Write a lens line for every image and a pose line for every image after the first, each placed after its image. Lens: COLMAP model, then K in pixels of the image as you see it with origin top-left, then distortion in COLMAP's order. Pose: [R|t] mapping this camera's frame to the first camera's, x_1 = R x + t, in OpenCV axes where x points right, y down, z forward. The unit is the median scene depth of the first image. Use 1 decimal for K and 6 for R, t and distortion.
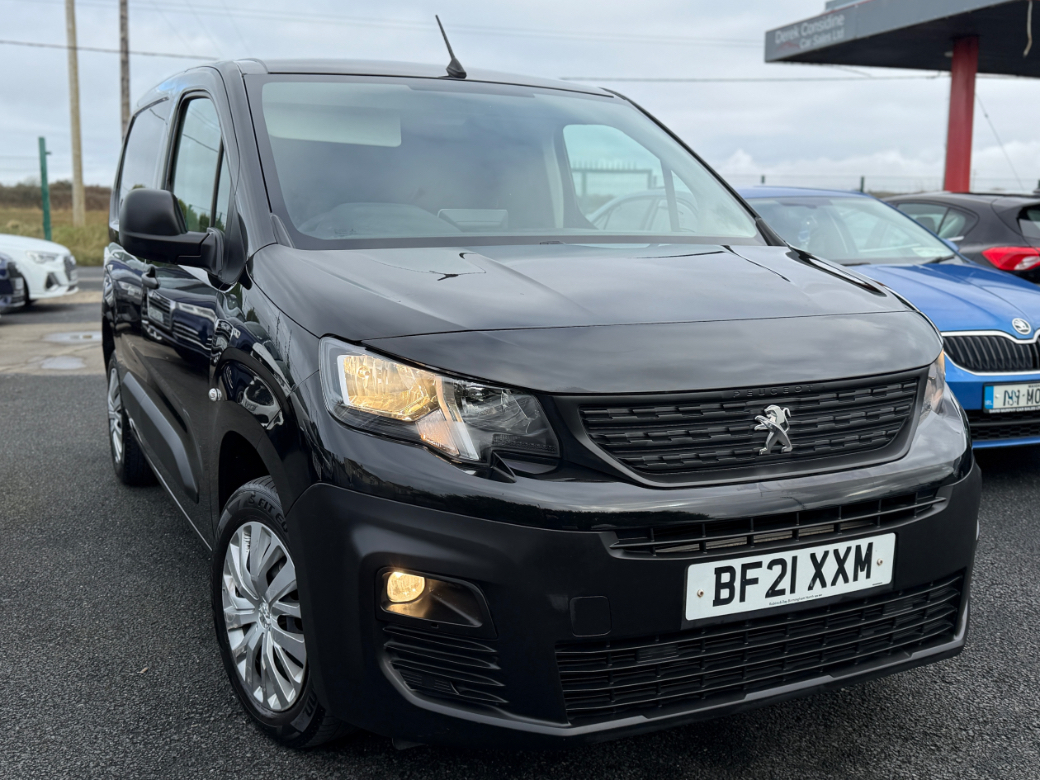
lens RADIAL K [[920.7, 0, 527.2], [0, 920.7, 386.8], [0, 0, 1]] dist [-0.010484, -0.008186]
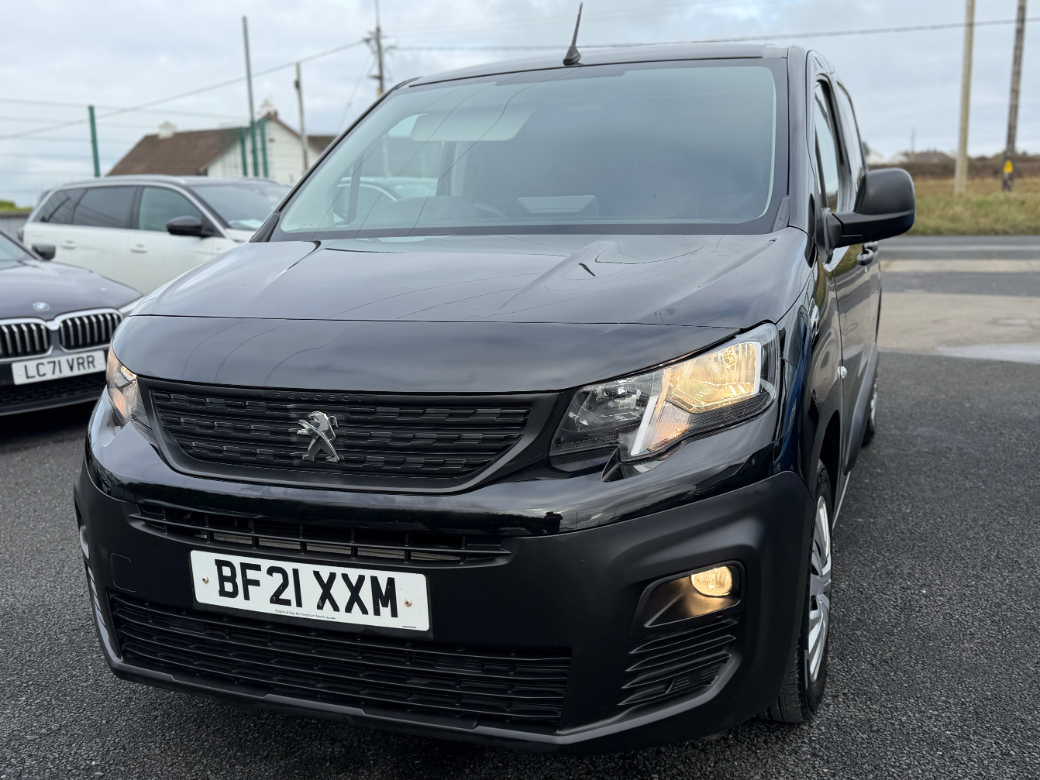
lens RADIAL K [[920.7, 0, 526.9], [0, 920.7, 392.3], [0, 0, 1]] dist [-0.010484, -0.008186]
pose [[0.752044, 0.094718, -0.652272, 1.064251], [-0.075870, 0.995483, 0.057081, -0.071385], [0.654732, 0.006560, 0.755833, 0.423193]]
